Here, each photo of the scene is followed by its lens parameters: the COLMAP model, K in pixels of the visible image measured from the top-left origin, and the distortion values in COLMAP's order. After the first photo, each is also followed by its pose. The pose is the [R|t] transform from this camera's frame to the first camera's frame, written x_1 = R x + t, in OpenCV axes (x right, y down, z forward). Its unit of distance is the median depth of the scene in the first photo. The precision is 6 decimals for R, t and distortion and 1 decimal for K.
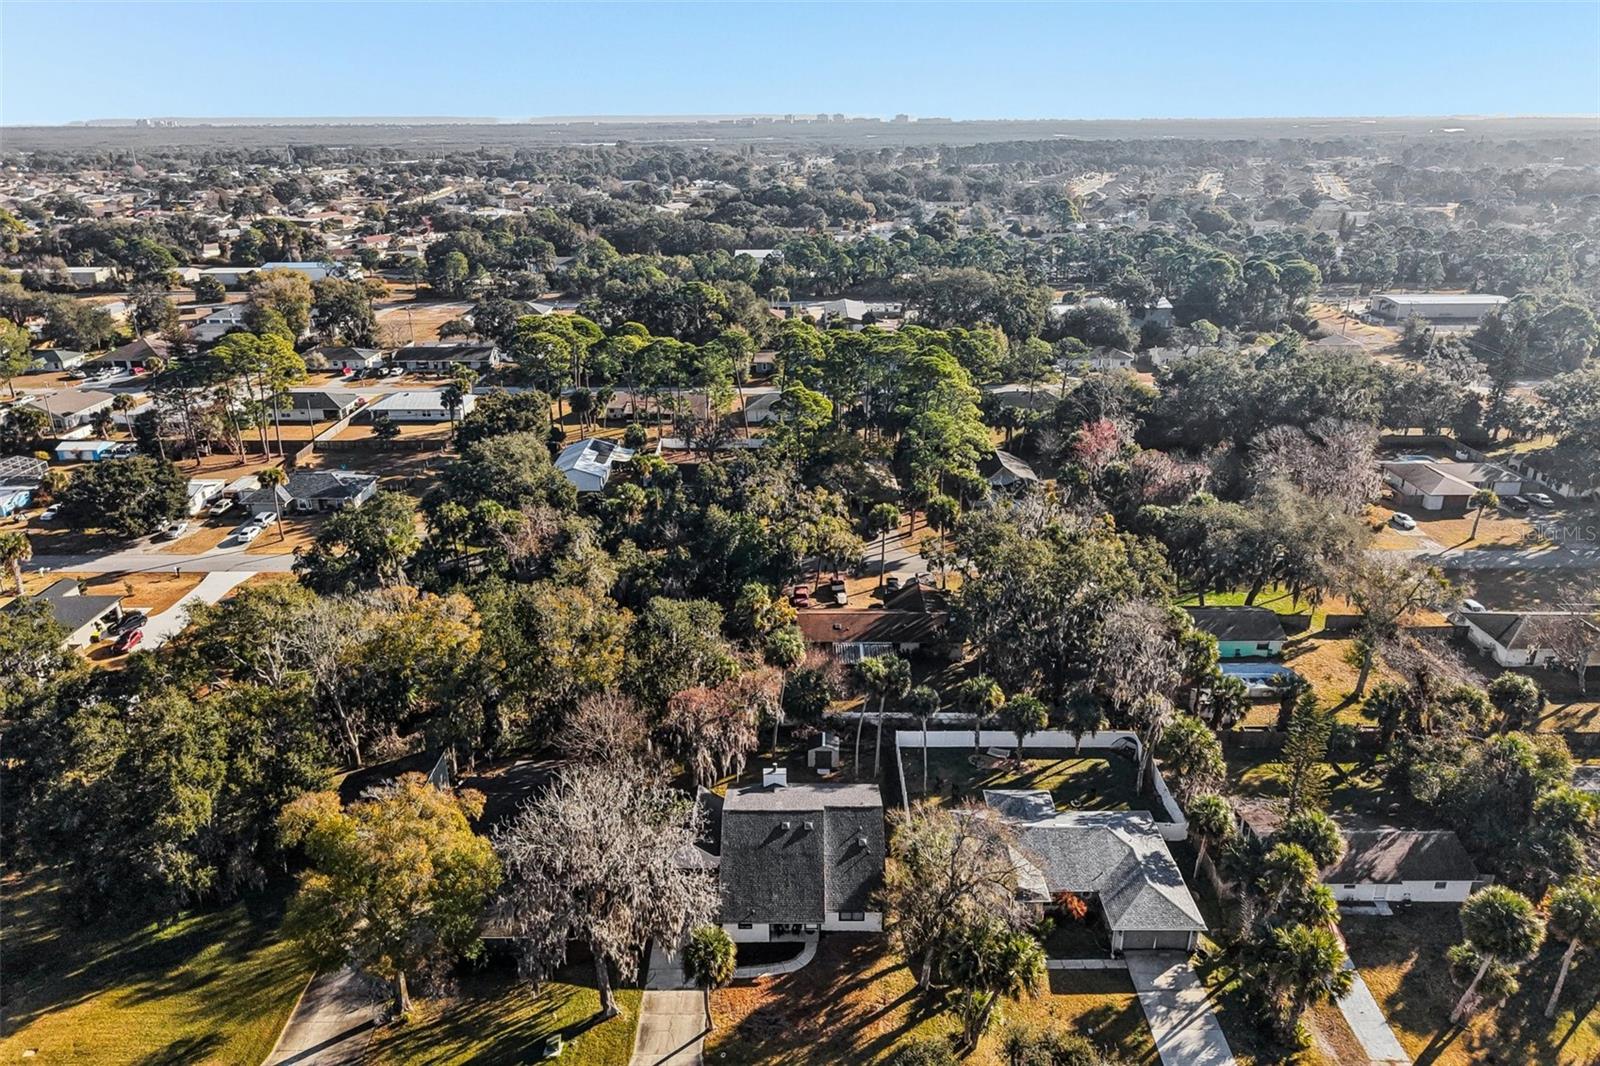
lens RADIAL K [[1088.6, 0, 797.2], [0, 1088.6, 447.4], [0, 0, 1]] dist [-0.002925, 0.001083]
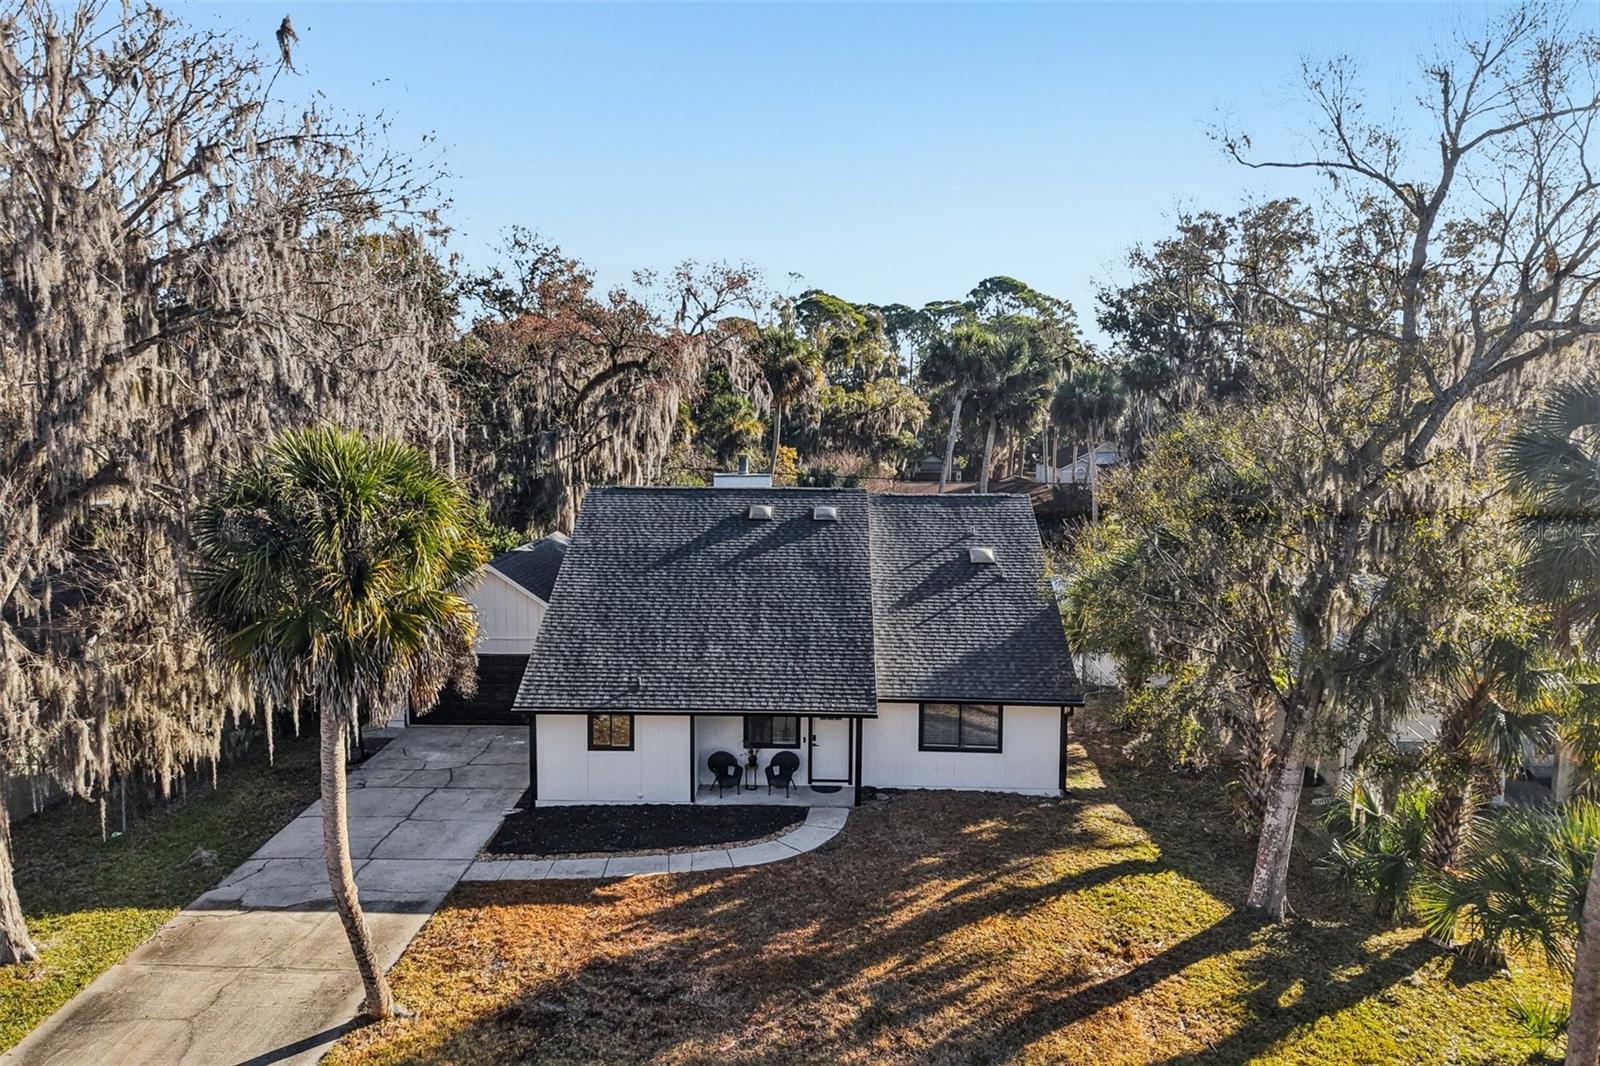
lens RADIAL K [[1053.5, 0, 797.9], [0, 1053.5, 524.0], [0, 0, 1]] dist [0.008448, -0.006258]
pose [[0.999598, 0.018758, -0.021274, 0.009650], [-0.021972, 0.986446, -0.162609, 0.453513], [0.017935, 0.163011, 0.986461, 0.746752]]
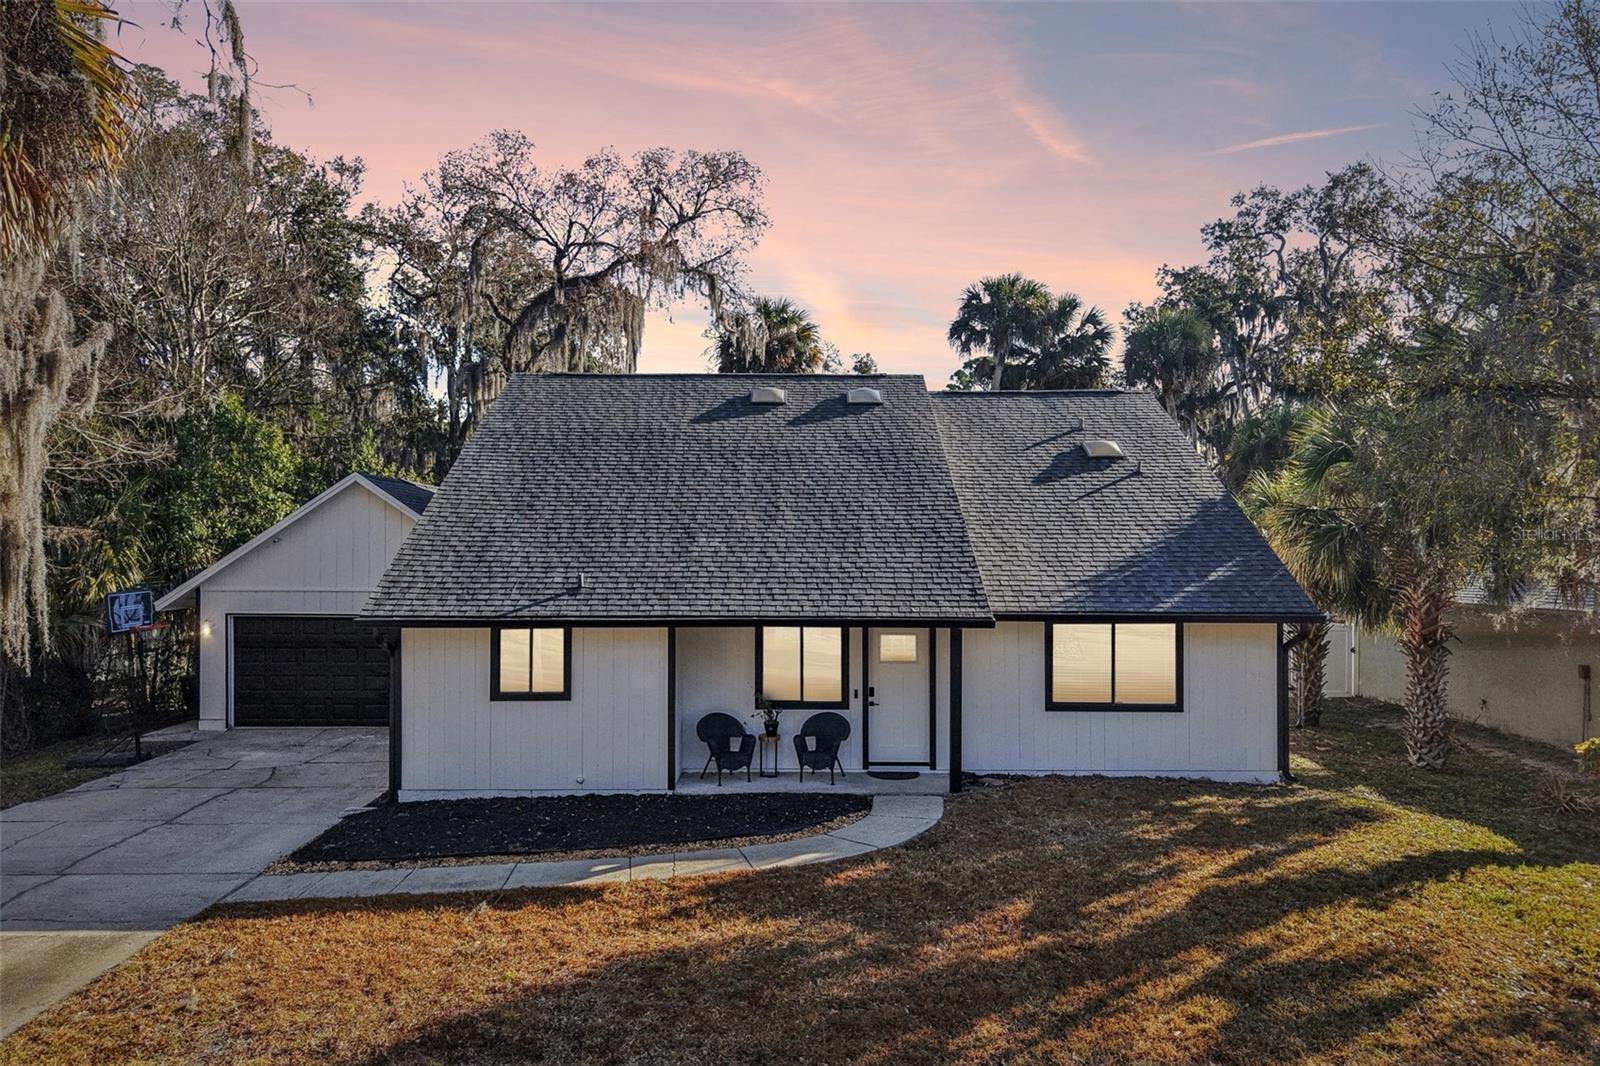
lens RADIAL K [[1066.3, 0, 791.7], [0, 1066.3, 561.5], [0, 0, 1]] dist [0.029280, -0.048549]
pose [[0.999922, 0.010847, 0.006205, -0.007656], [-0.008878, 0.966087, -0.258063, 0.494189], [-0.008794, 0.257988, 0.966108, 0.880646]]
